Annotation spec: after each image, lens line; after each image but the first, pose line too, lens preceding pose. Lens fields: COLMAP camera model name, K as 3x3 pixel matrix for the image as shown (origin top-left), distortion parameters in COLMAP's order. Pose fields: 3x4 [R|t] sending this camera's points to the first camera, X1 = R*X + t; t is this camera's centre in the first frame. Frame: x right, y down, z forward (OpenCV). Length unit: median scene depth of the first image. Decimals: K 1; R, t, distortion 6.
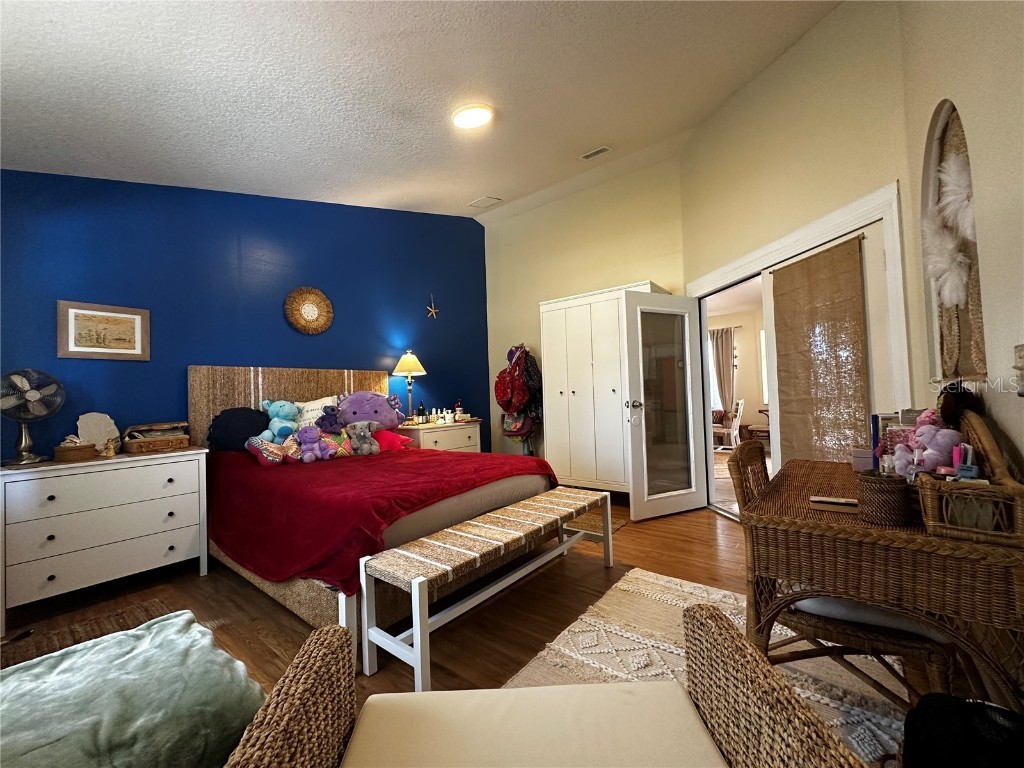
lens RADIAL K [[407.8, 0, 510.8], [0, 407.8, 385.5], [0, 0, 1]] dist [-0.003263, 0.001009]
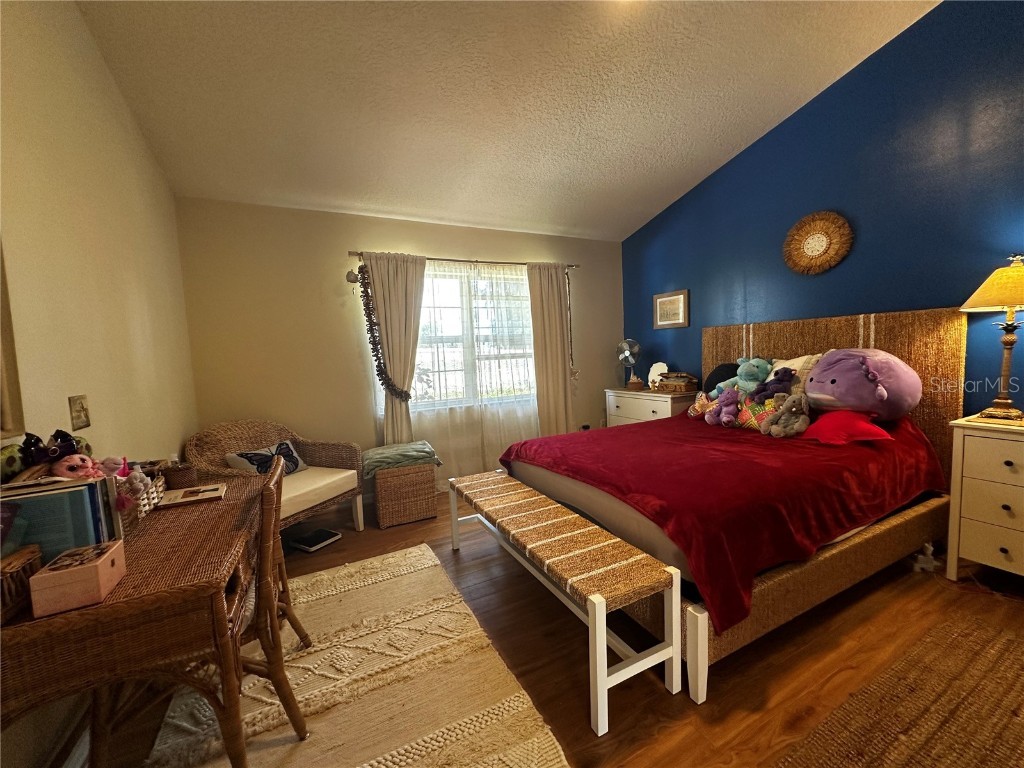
lens RADIAL K [[407.8, 0, 504.7], [0, 407.8, 386.7], [0, 0, 1]] dist [-0.003263, 0.001009]
pose [[-0.428125, 0.133628, -0.893786, 0.713355], [0.085842, 0.990549, 0.106976, -0.065483], [0.899633, -0.030926, -0.435550, 1.137707]]
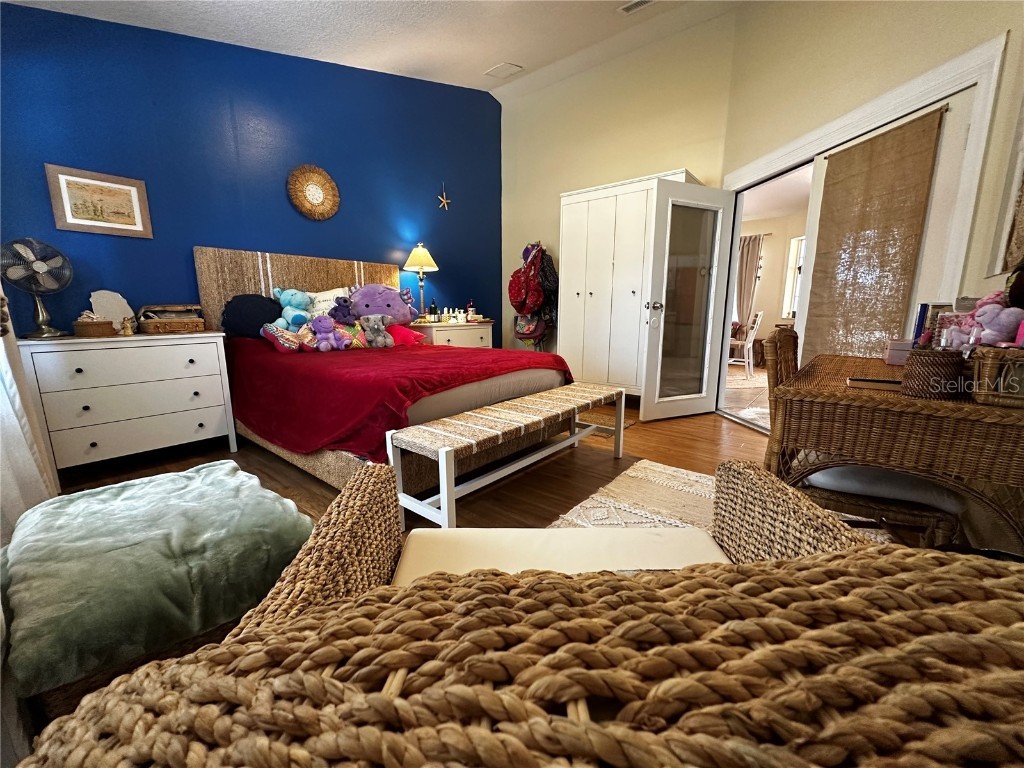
lens RADIAL K [[407.8, 0, 510.5], [0, 407.8, 385.4], [0, 0, 1]] dist [-0.003263, 0.001009]
pose [[0.999330, 0.035308, -0.009684, -0.031018], [-0.032512, 0.977436, 0.208715, 0.053369], [0.016835, -0.208260, 0.977929, 0.010875]]
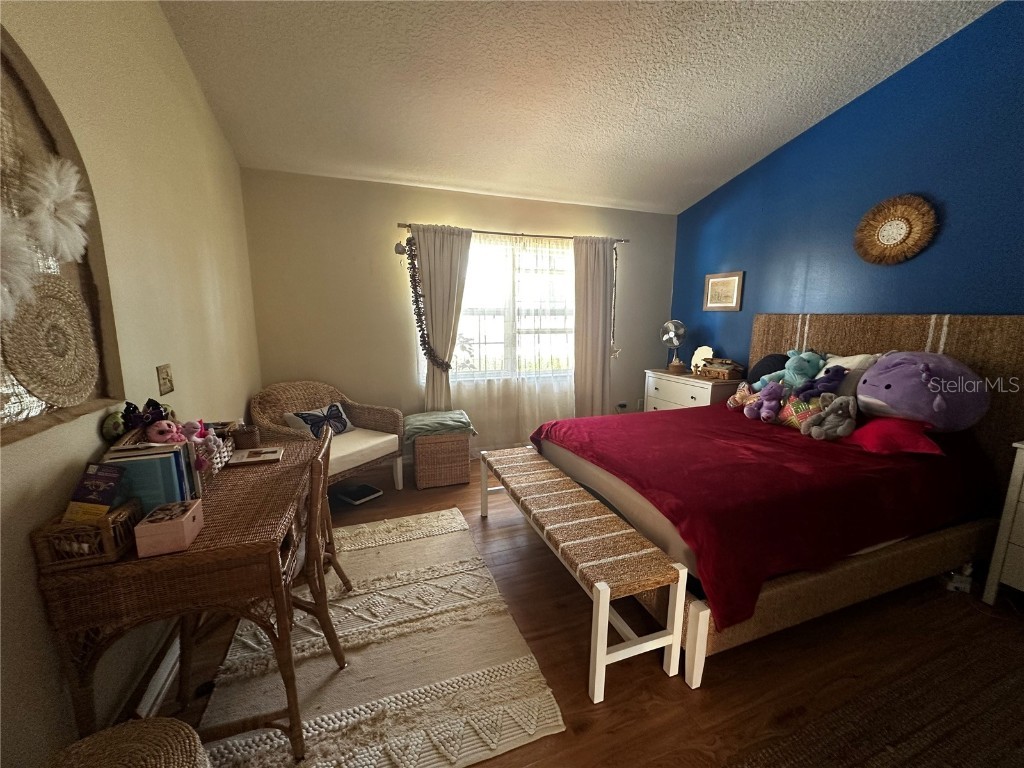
lens RADIAL K [[407.8, 0, 504.5], [0, 407.8, 384.6], [0, 0, 1]] dist [-0.003263, 0.001009]
pose [[-0.531887, 0.182772, -0.826856, 0.720532], [0.041049, 0.980847, 0.190406, -0.119399], [0.845820, 0.067333, -0.529202, 1.174657]]
